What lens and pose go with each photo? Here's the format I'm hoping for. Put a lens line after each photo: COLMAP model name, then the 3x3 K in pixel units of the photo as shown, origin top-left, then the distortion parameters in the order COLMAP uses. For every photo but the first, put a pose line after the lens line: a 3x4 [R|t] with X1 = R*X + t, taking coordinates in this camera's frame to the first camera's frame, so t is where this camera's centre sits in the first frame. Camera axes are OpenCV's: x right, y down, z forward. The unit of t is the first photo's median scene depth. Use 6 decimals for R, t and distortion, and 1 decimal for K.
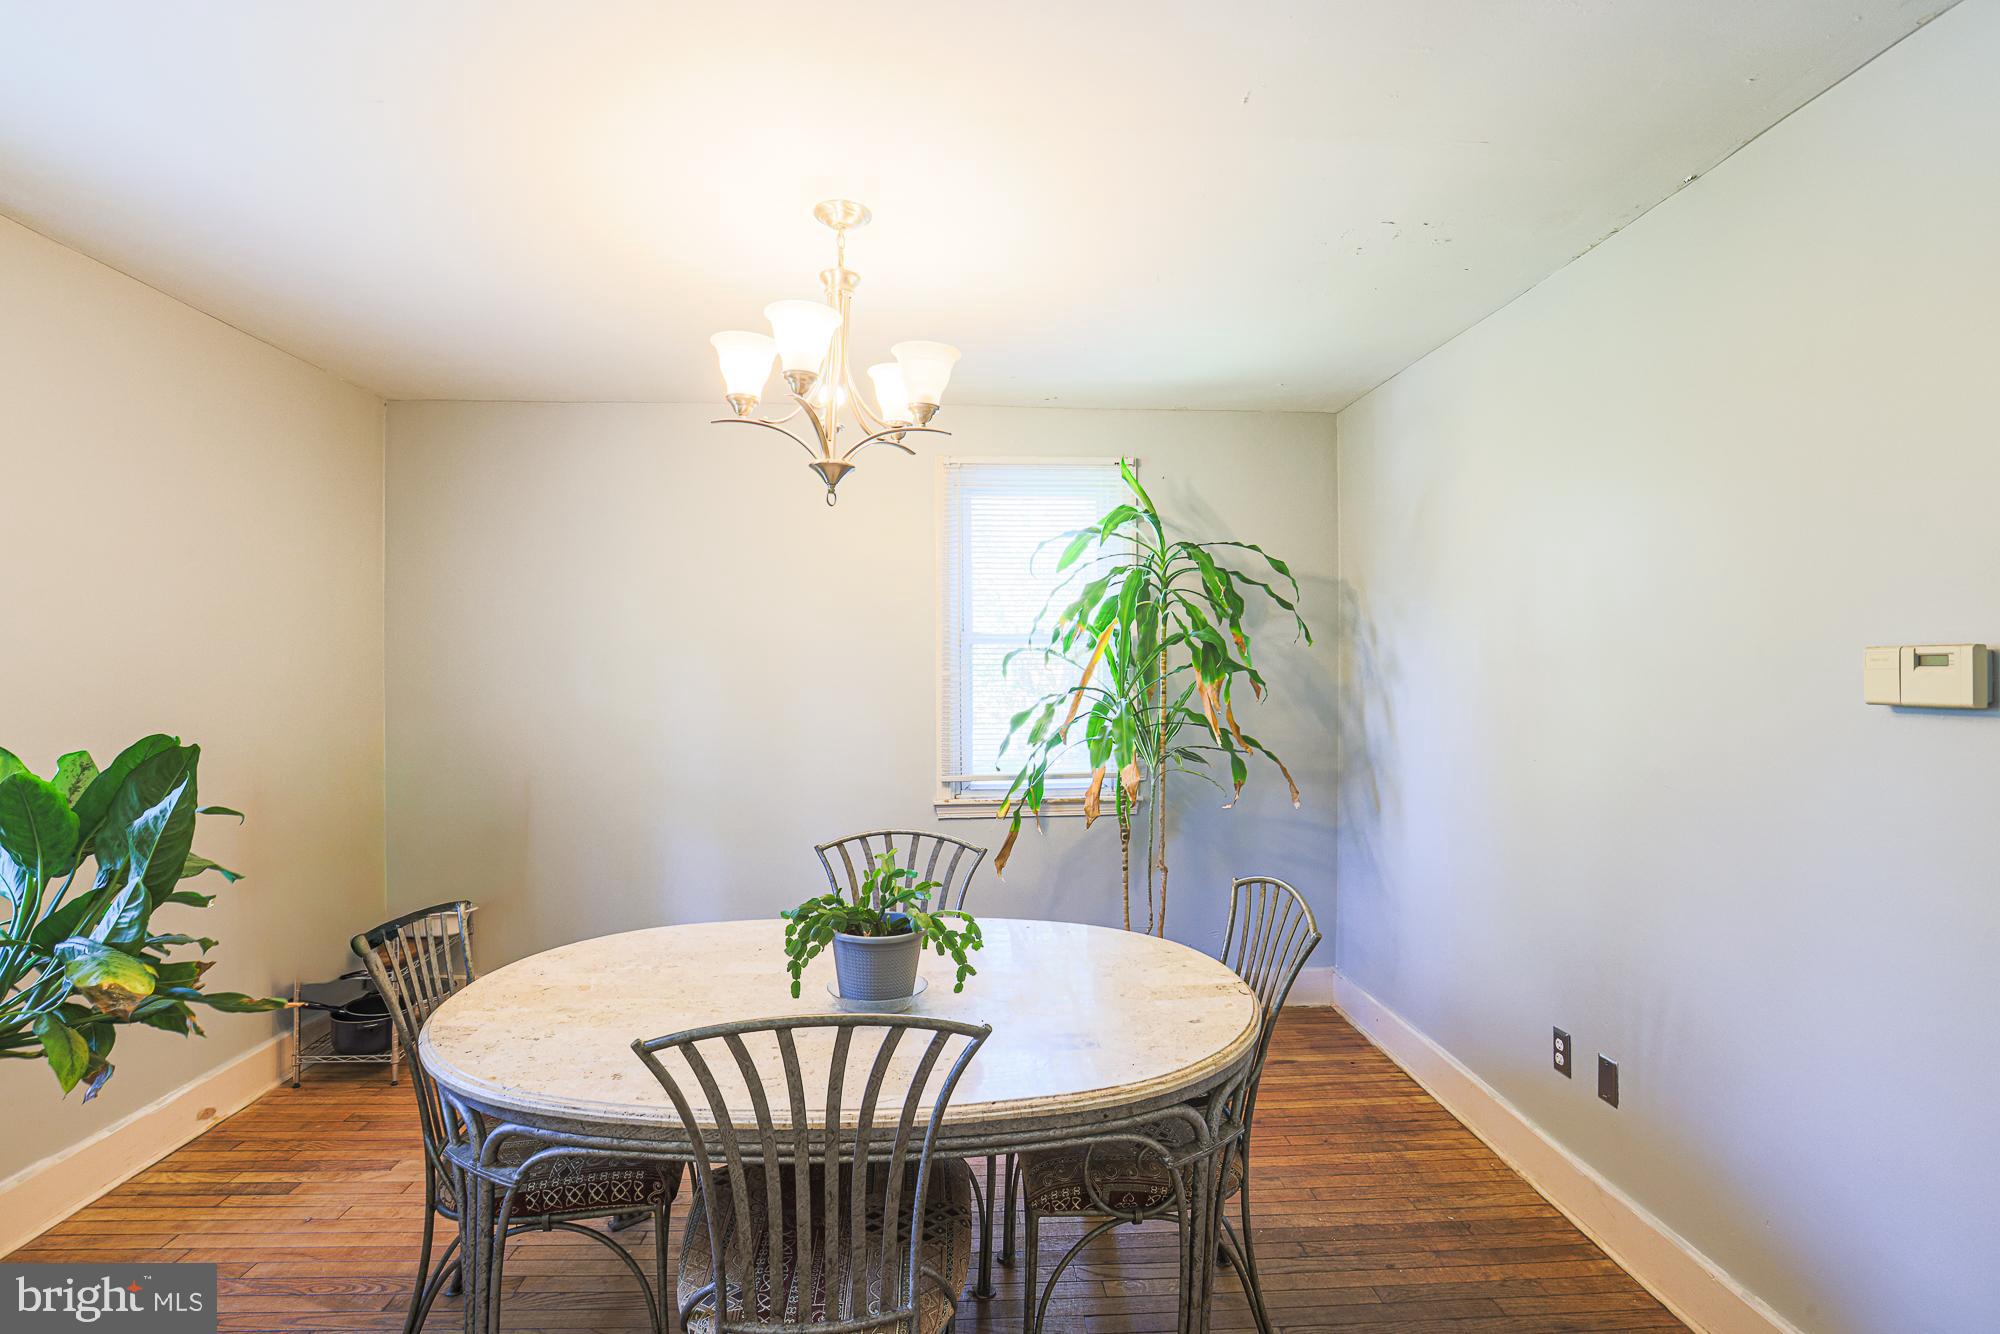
lens RADIAL K [[927.1, 0, 1003.1], [0, 927.1, 680.4], [0, 0, 1]] dist [-0.054146, 0.013791]
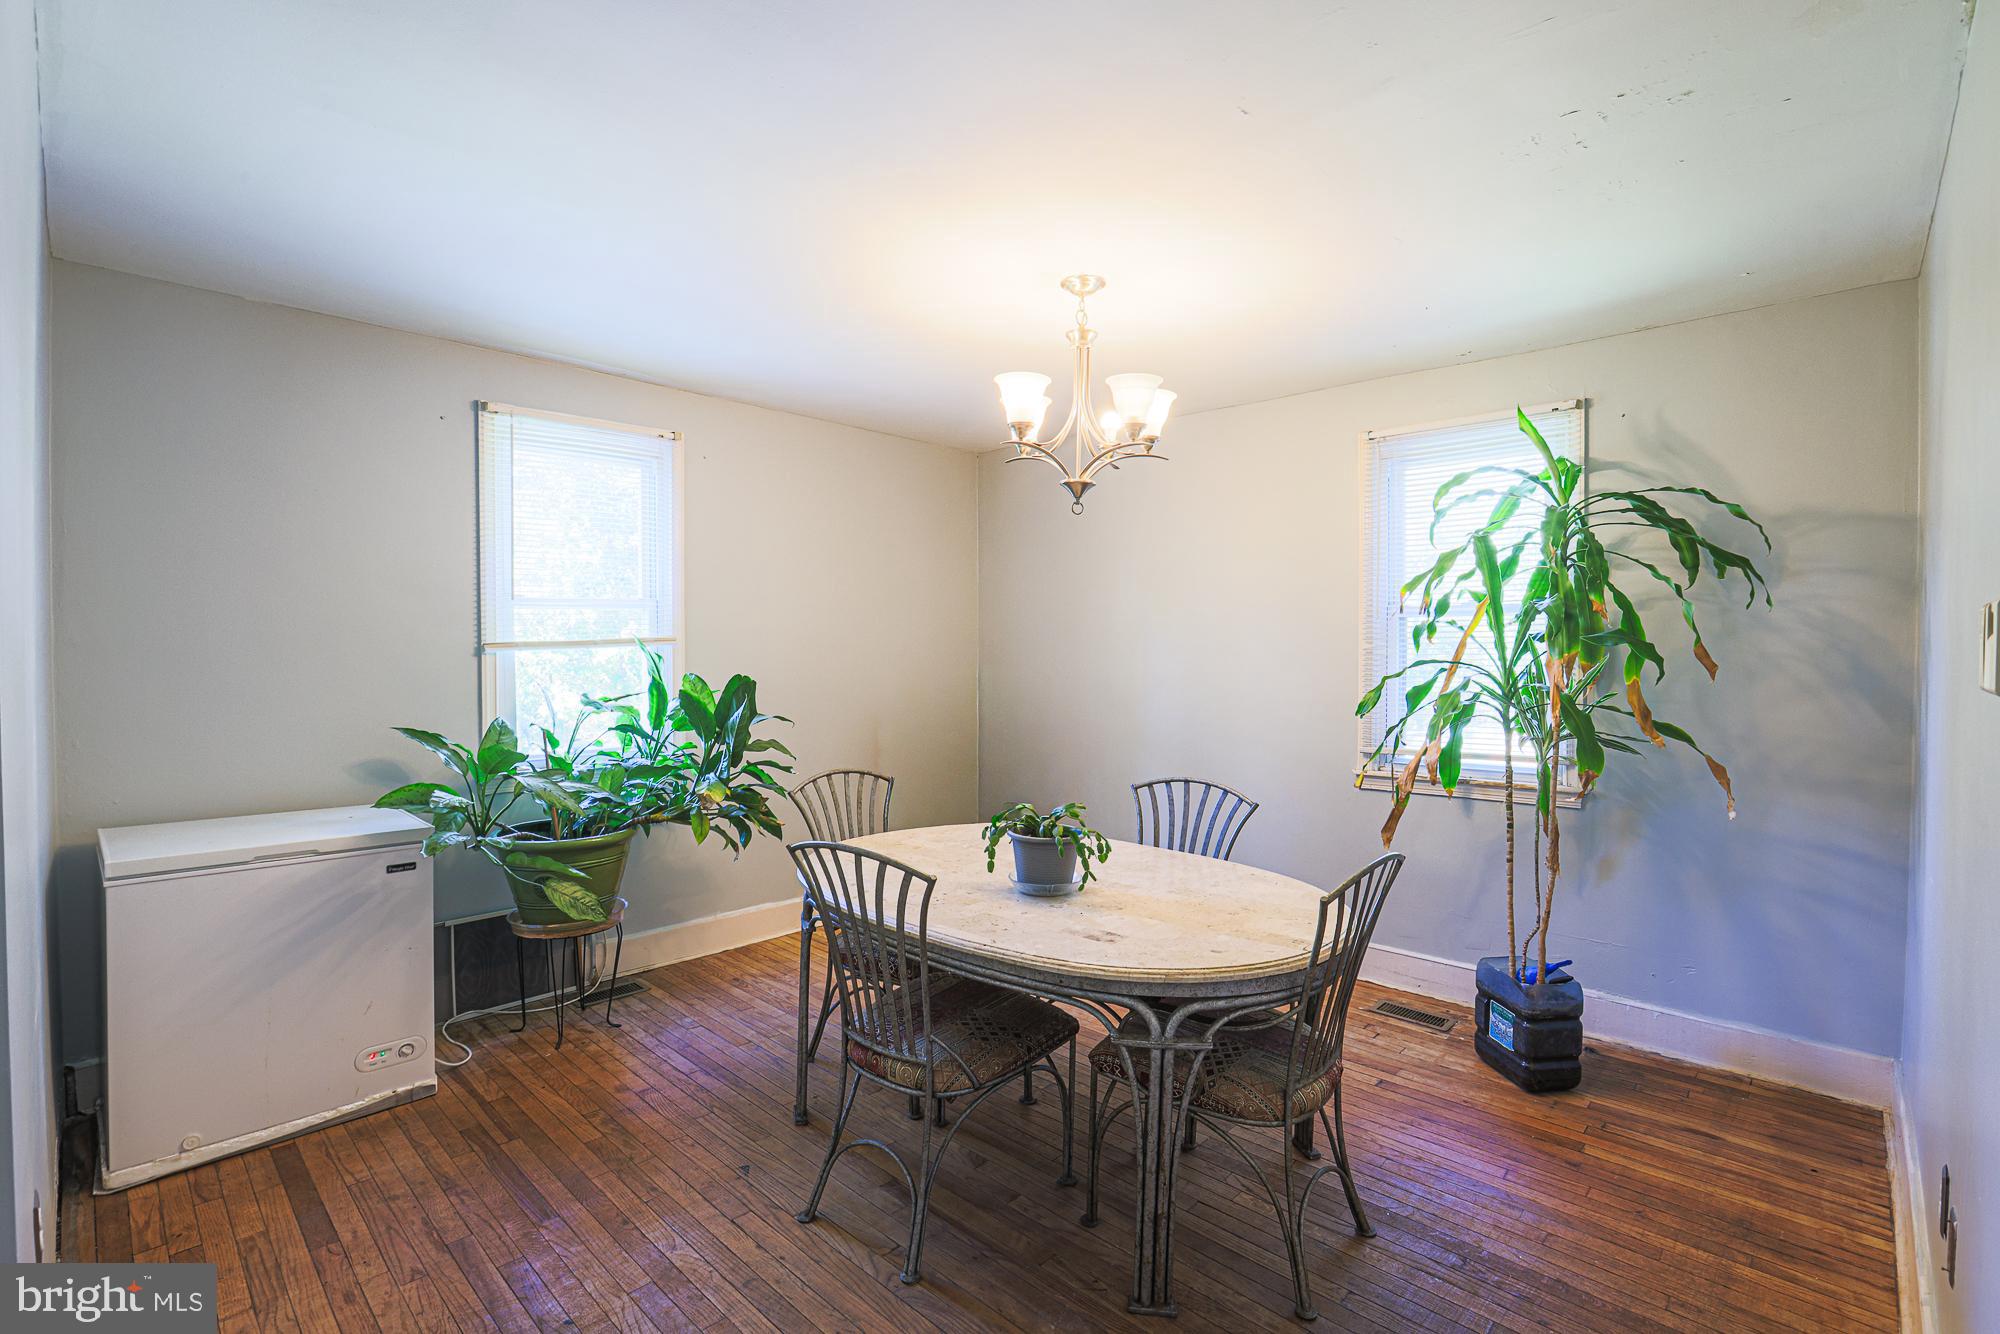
lens RADIAL K [[927.1, 0, 980.9], [0, 927.1, 657.7], [0, 0, 1]] dist [-0.054146, 0.013791]
pose [[0.683288, 0.013830, -0.730018, 0.547327], [-0.010431, 0.999903, 0.009180, 0.001174], [0.730074, 0.001342, 0.683367, 0.009746]]
